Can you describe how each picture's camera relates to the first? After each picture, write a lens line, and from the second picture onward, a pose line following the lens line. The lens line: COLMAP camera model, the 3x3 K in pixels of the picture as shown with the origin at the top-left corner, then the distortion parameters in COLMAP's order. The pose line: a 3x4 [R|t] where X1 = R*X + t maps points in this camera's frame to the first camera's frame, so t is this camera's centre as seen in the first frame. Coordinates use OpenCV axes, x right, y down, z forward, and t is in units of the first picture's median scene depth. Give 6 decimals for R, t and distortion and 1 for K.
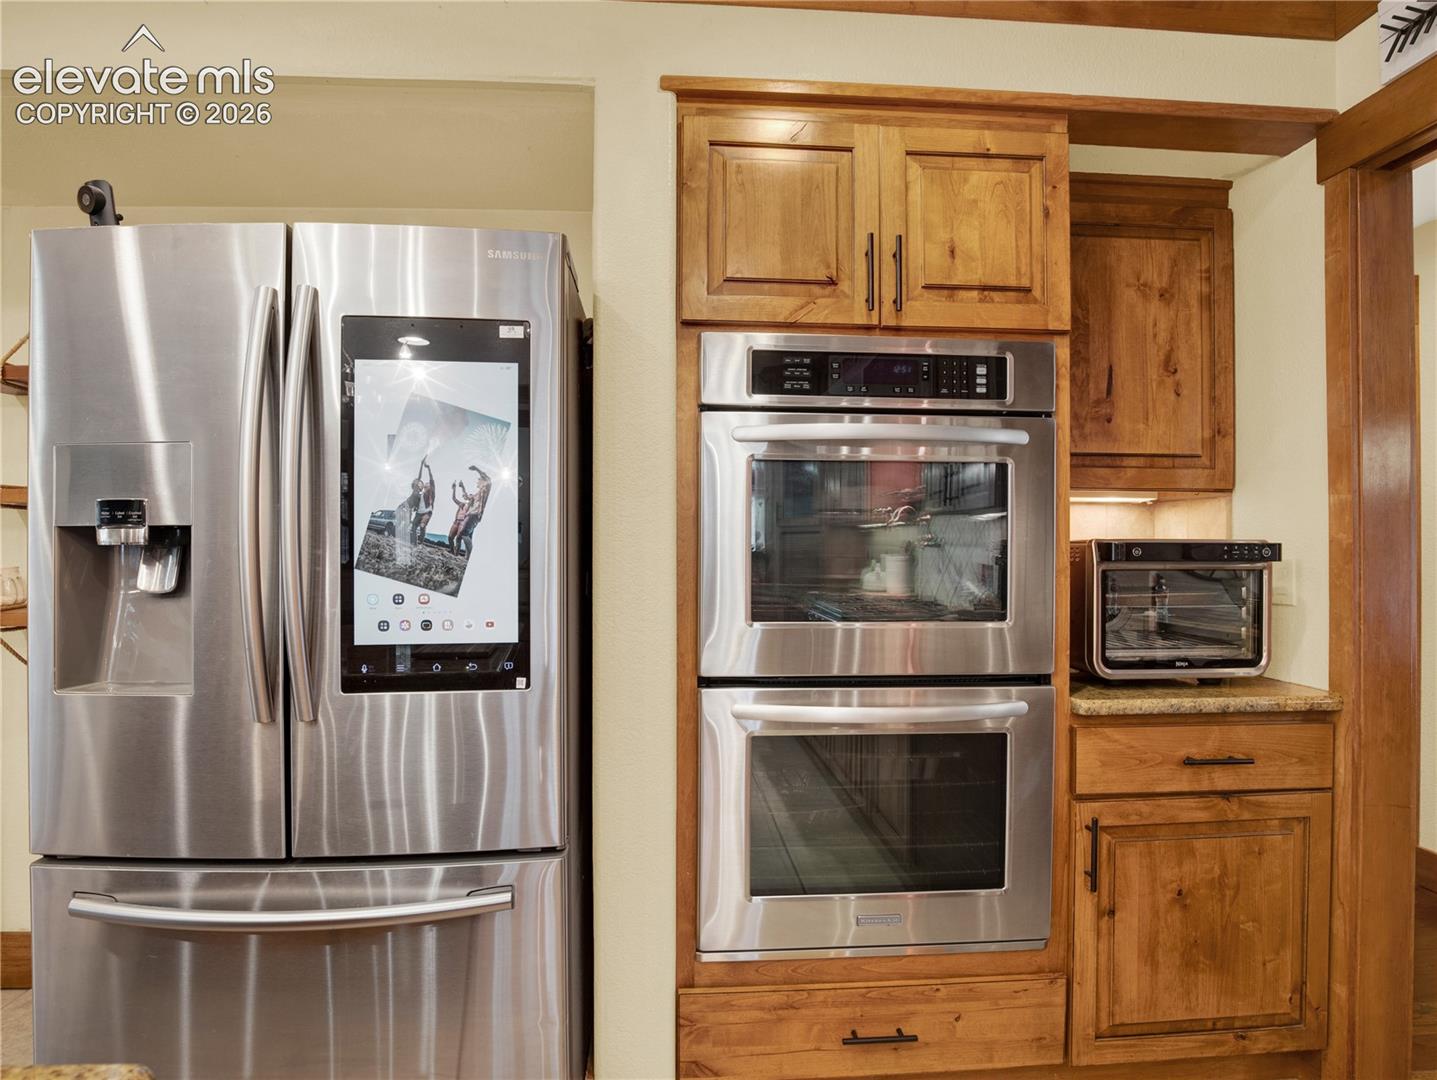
lens RADIAL K [[757.1, 0, 718.5], [0, 757.1, 540.0], [0, 0, 1]] dist [-0.025854, -0.000027]
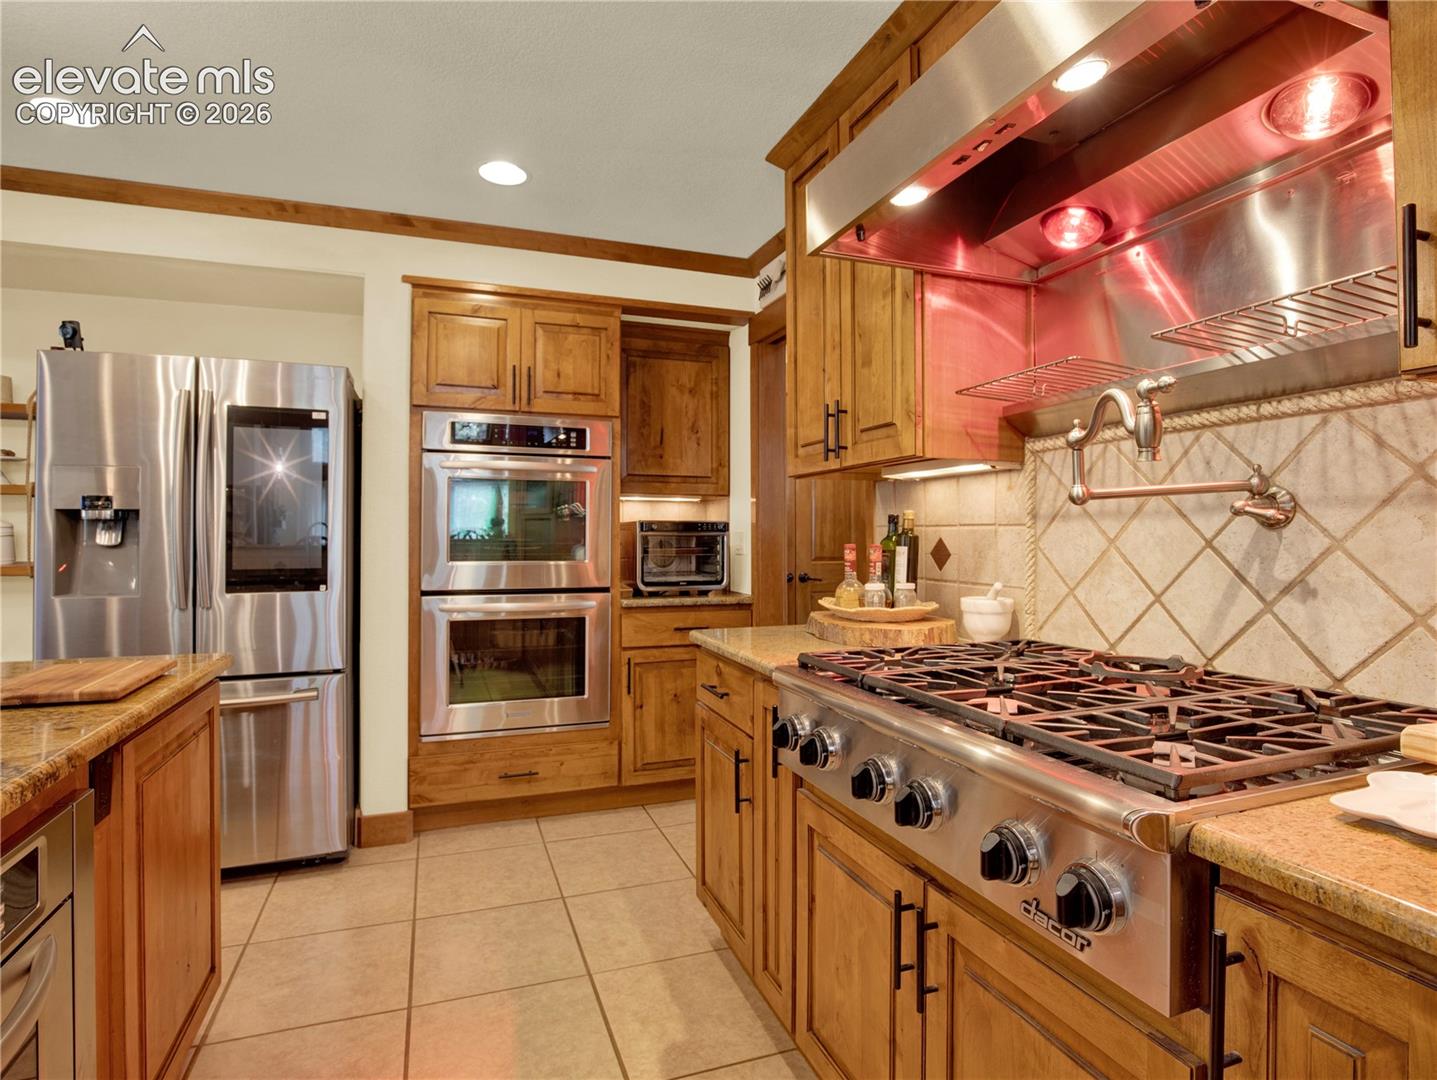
lens RADIAL K [[765.4, 0, 725.9], [0, 765.4, 521.0], [0, 0, 1]] dist [-0.028228, -0.000694]
pose [[0.961050, 0.004202, 0.276341, 0.178633], [-0.000739, 0.999920, -0.012635, 0.027546], [-0.276372, 0.011939, 0.960977, -1.045023]]
